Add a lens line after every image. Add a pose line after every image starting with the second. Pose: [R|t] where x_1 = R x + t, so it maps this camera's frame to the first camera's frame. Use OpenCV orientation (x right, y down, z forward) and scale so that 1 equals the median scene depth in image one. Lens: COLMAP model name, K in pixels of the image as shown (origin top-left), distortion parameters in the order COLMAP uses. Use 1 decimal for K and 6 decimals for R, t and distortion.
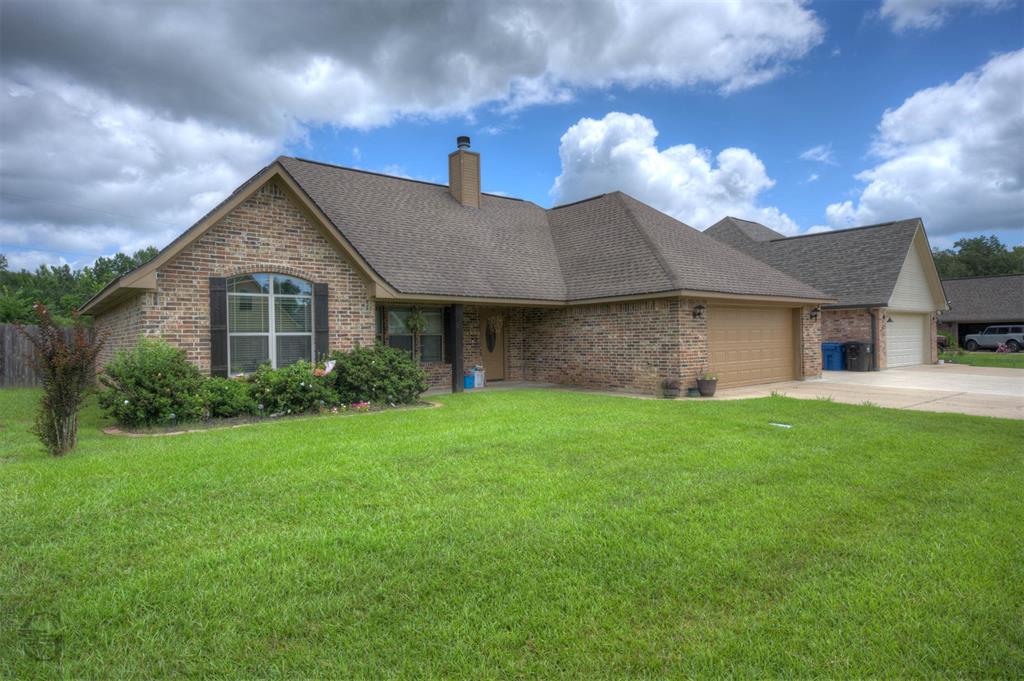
lens RADIAL K [[580.3, 0, 512.0], [0, 580.3, 340.5], [0, 0, 1]] dist [0.027817, -0.000161]
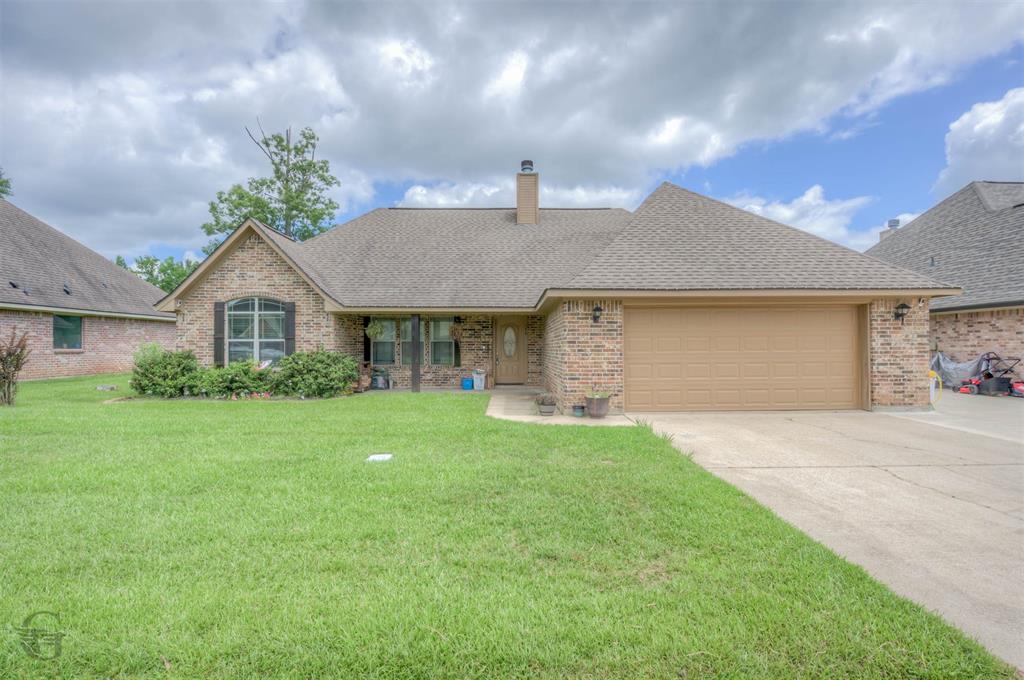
lens RADIAL K [[475.3, 0, 512.0], [0, 475.3, 340.0], [0, 0, 1]] dist [-0.001055, -0.000514]
pose [[0.788889, 0.003510, -0.614526, 0.694813], [-0.009434, 0.999935, -0.006399, -0.008799], [0.614464, 0.010845, 0.788871, 0.428124]]
